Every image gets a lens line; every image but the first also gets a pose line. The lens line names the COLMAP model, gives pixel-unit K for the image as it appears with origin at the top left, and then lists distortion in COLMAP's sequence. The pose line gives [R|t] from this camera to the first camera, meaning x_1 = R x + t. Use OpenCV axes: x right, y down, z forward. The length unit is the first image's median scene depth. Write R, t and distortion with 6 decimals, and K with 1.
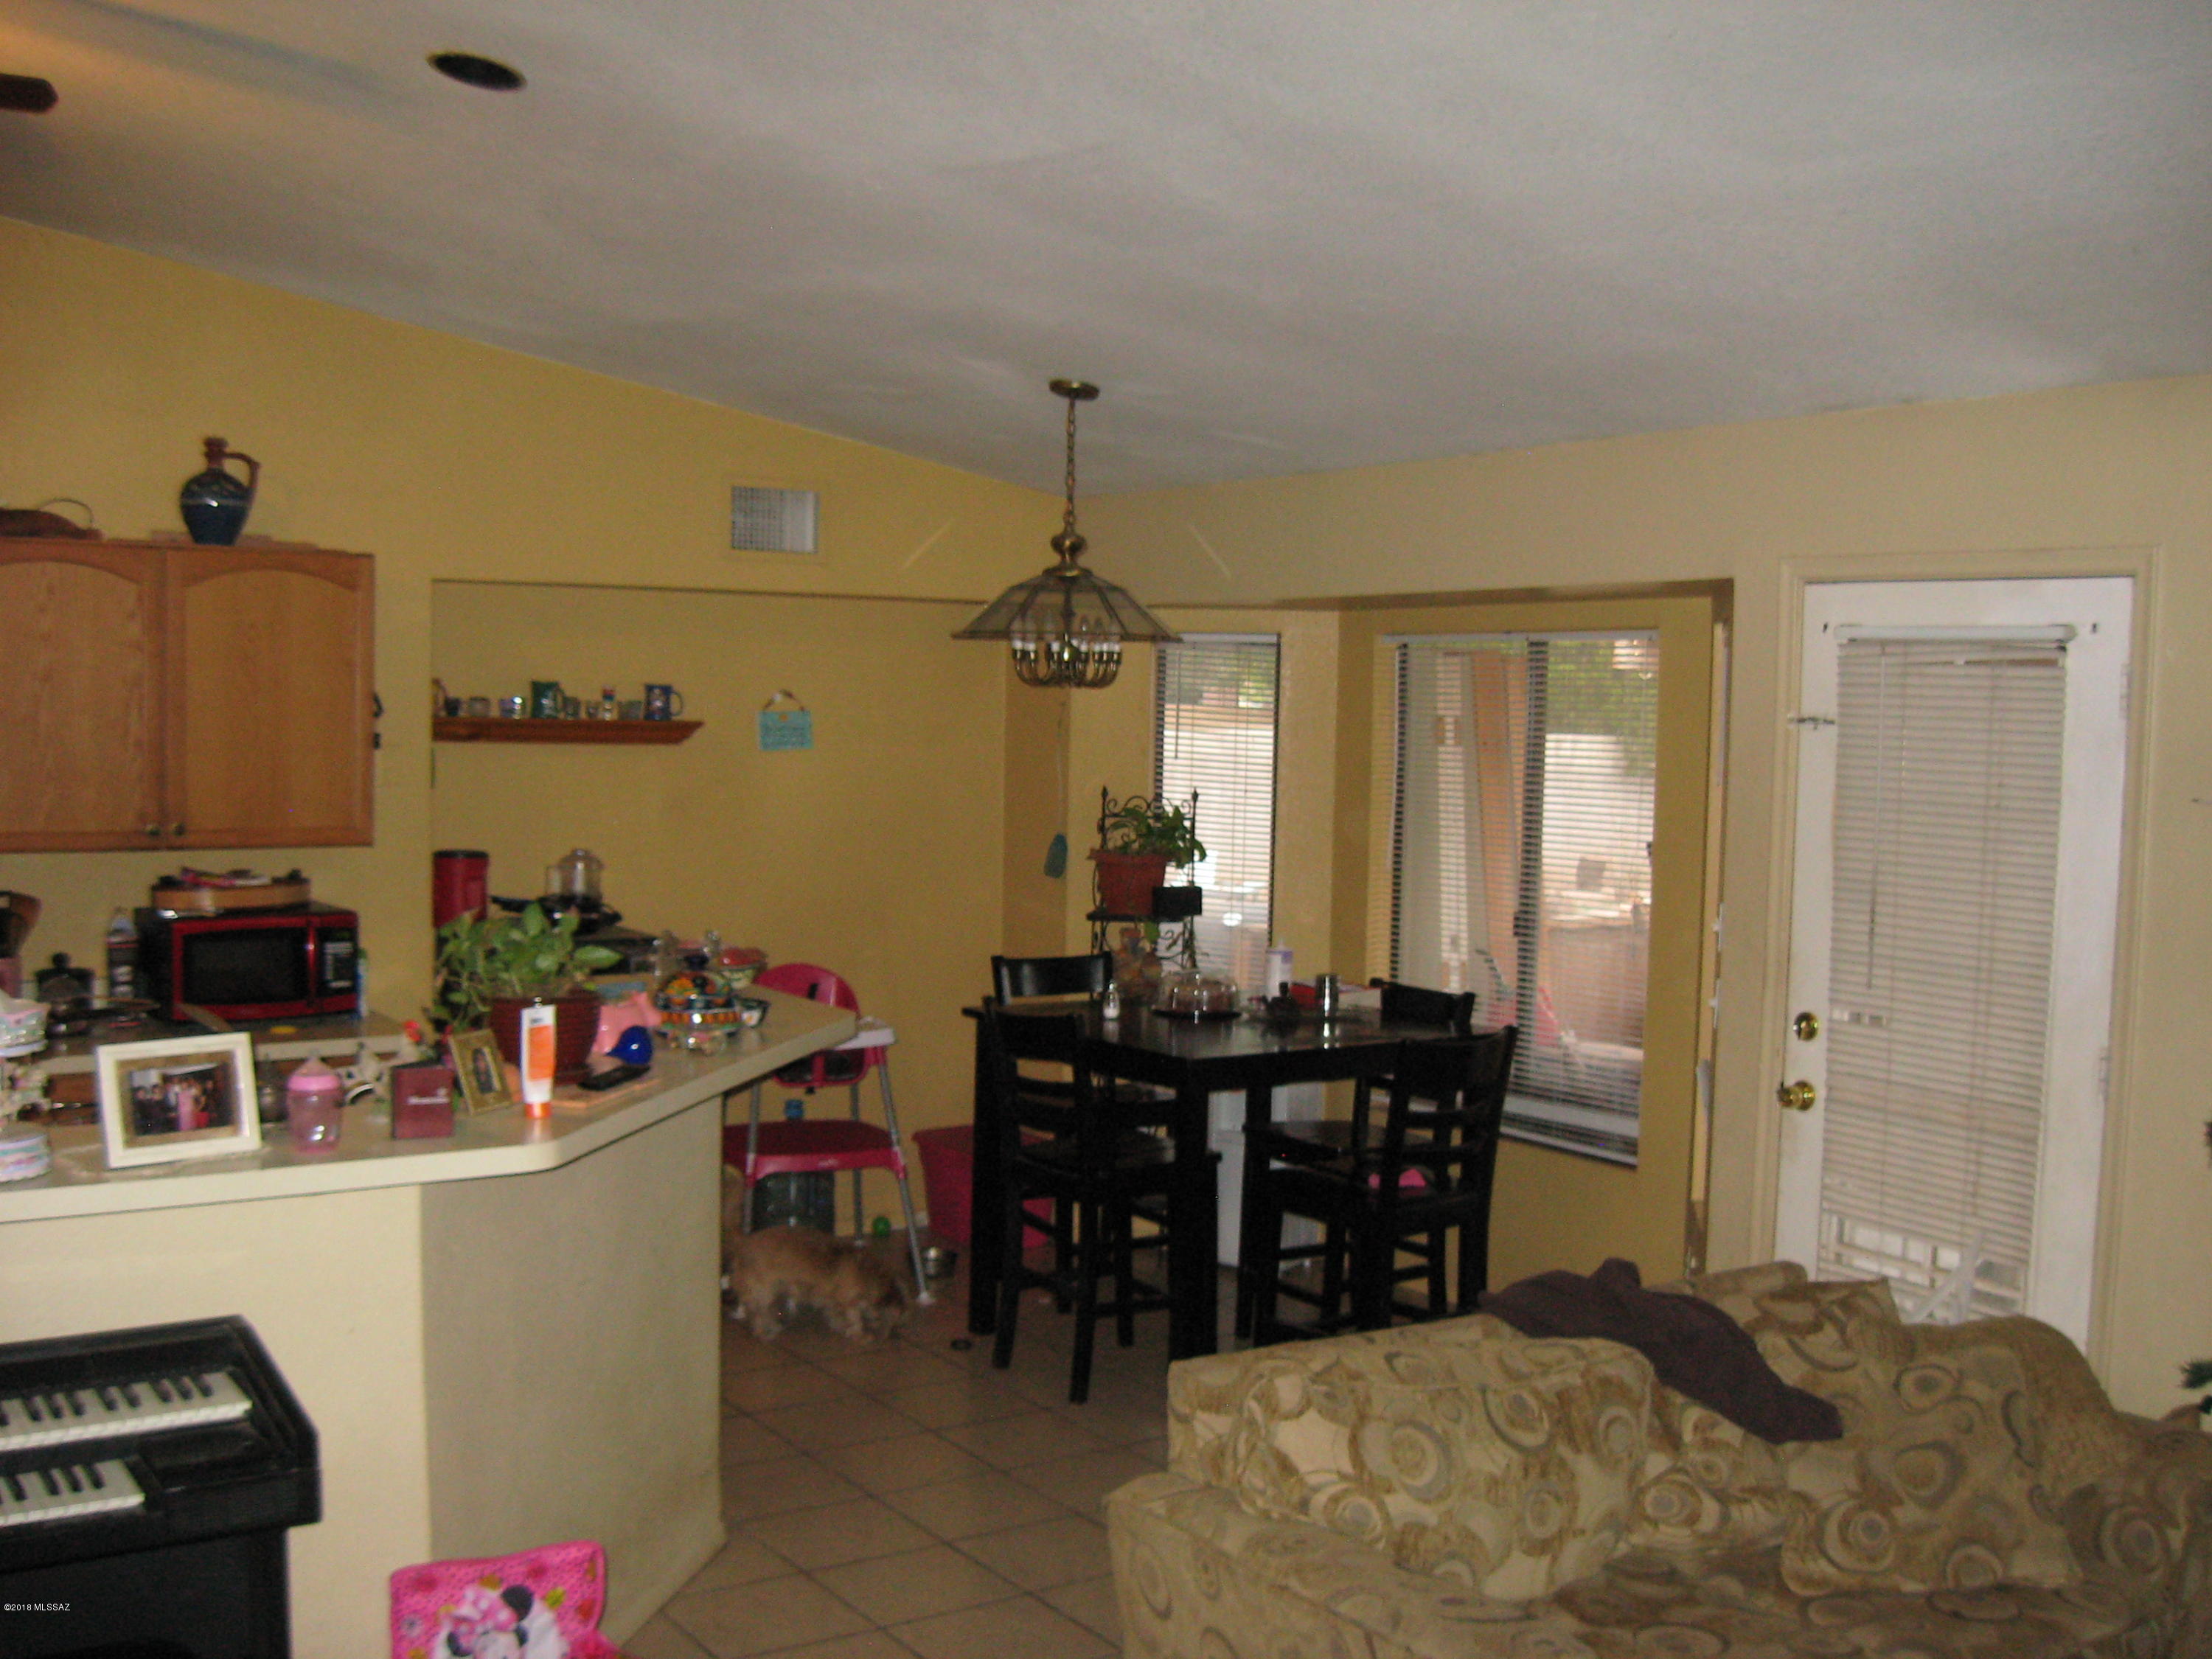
lens RADIAL K [[2271.8, 0, 1106.0], [0, 2271.8, 829.5], [0, 0, 1]] dist [-0.137276, 0.029737]
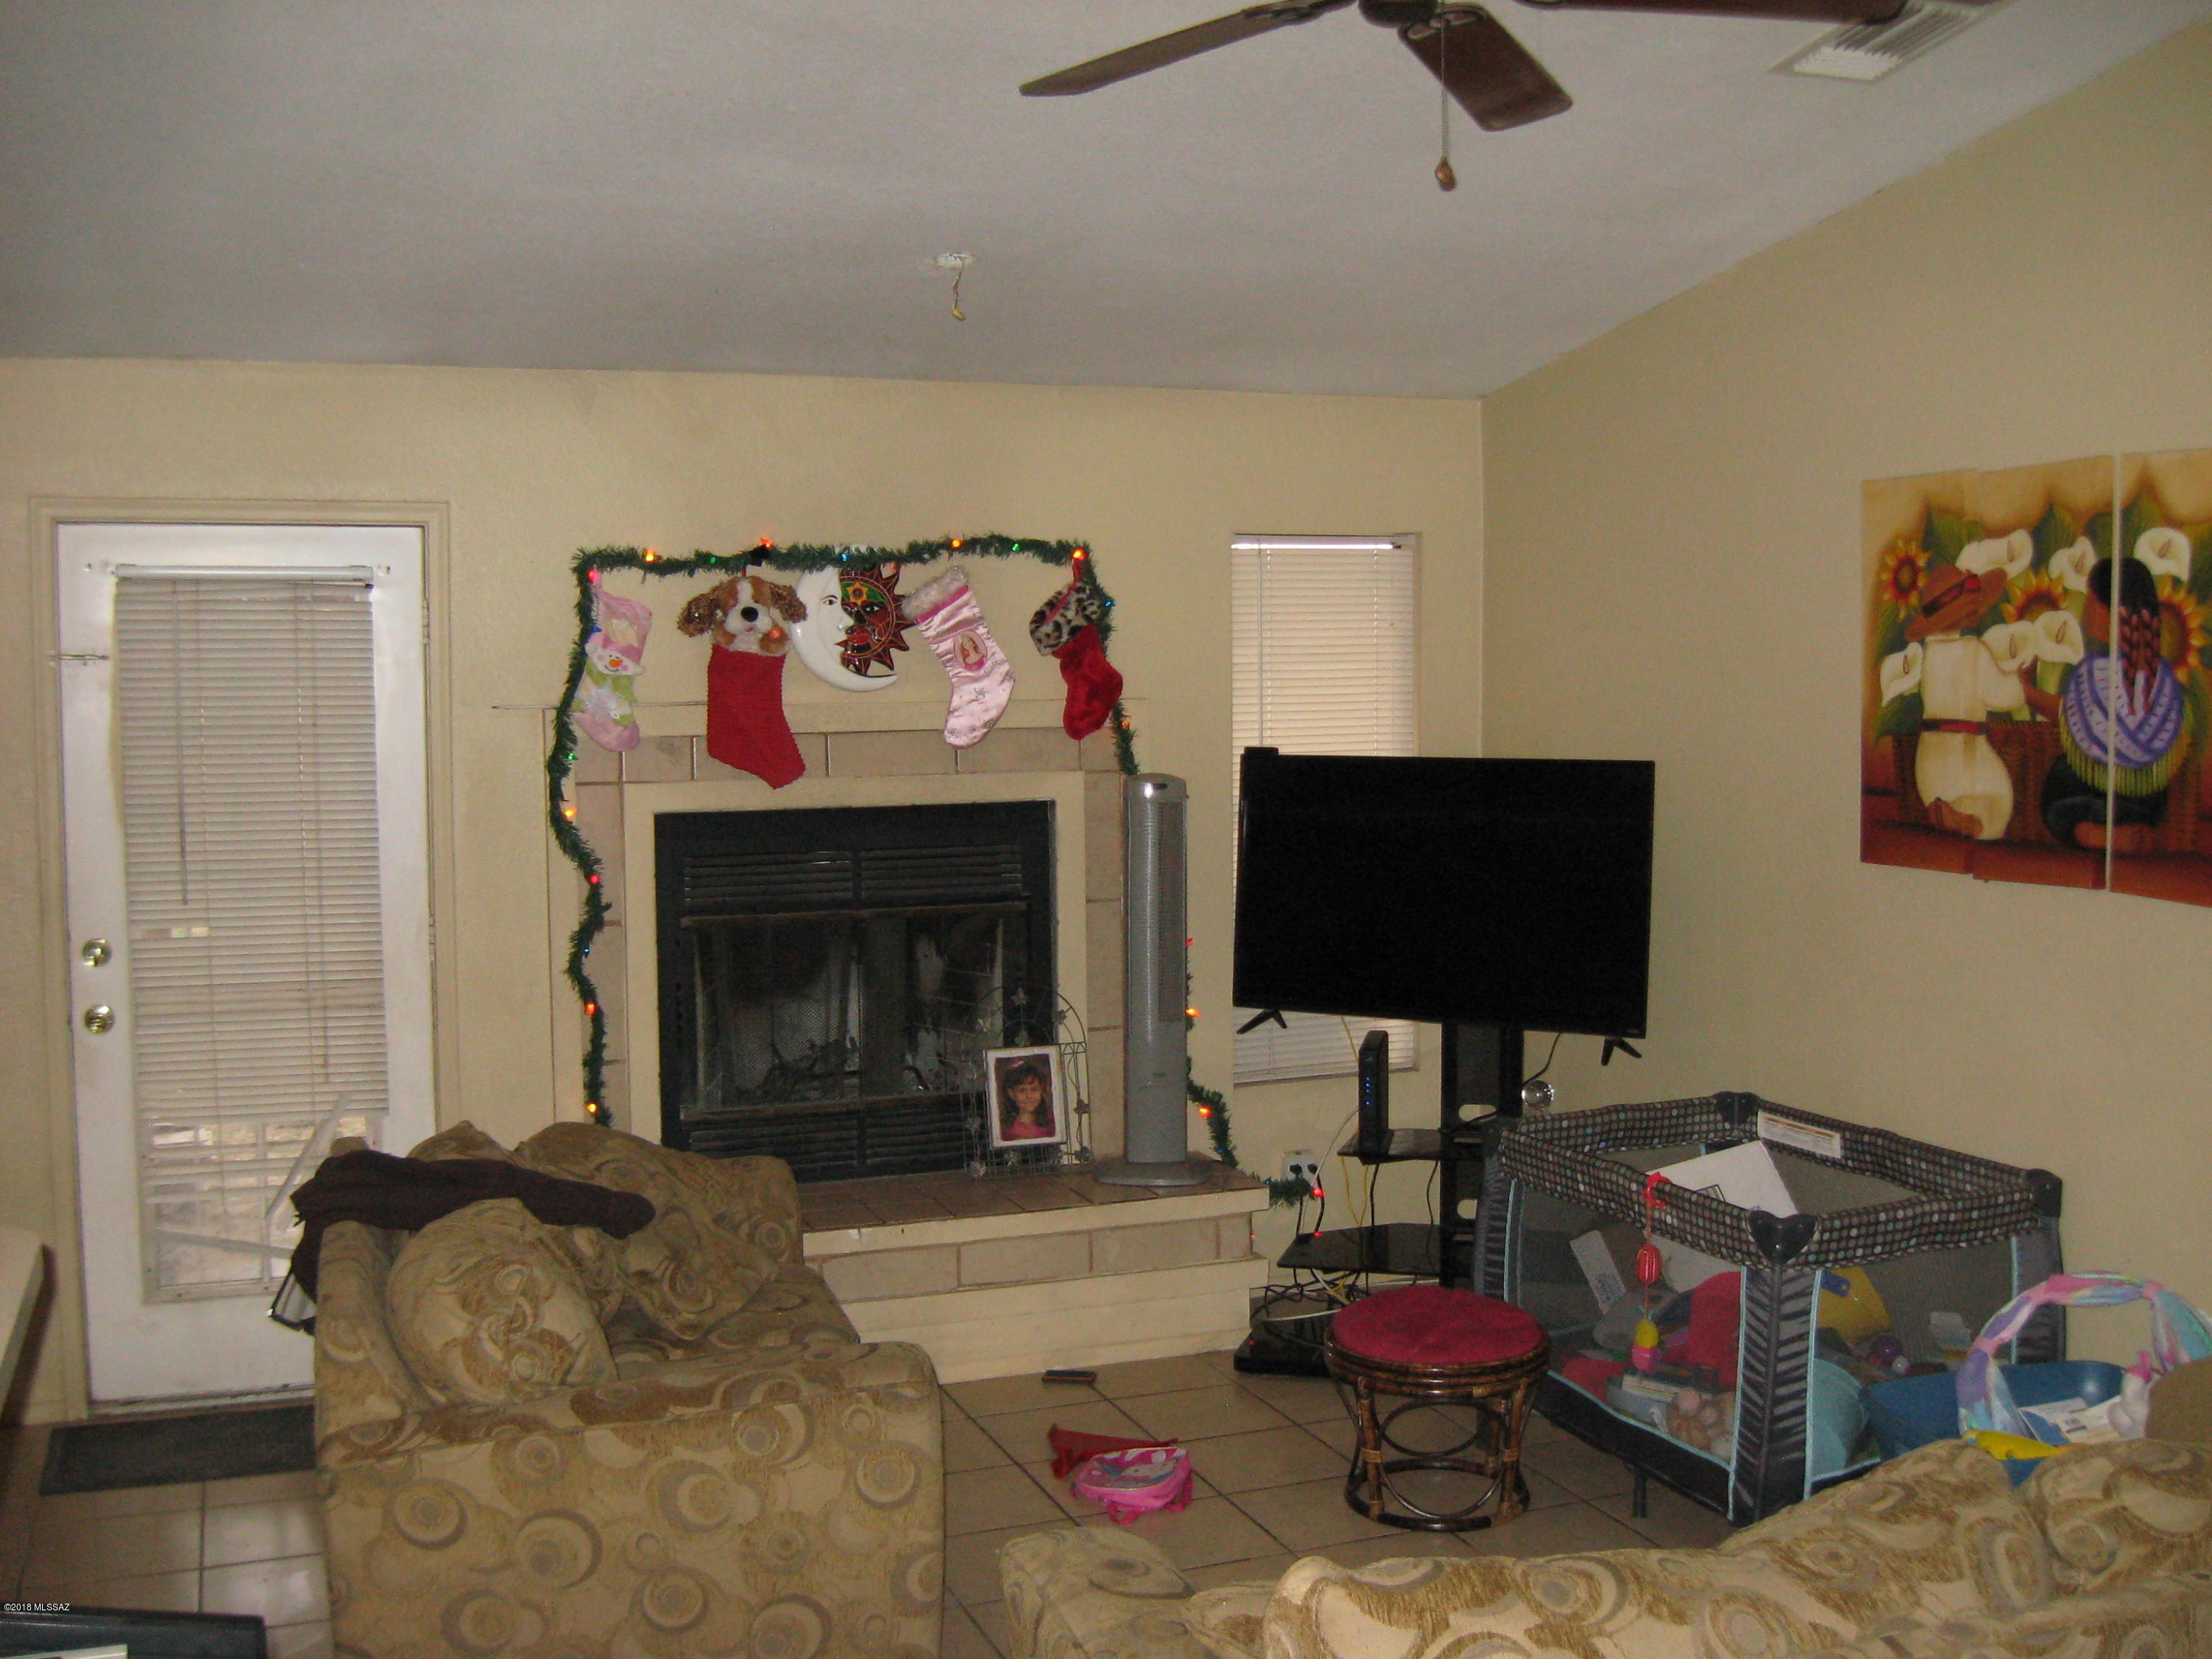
lens RADIAL K [[2271.8, 0, 1106.0], [0, 2271.8, 829.5], [0, 0, 1]] dist [-0.137276, 0.029737]
pose [[0.215197, -0.092341, 0.972195, -0.598164], [0.064313, 0.994698, 0.080243, -0.021561], [-0.974451, 0.045257, 0.219995, 0.332821]]
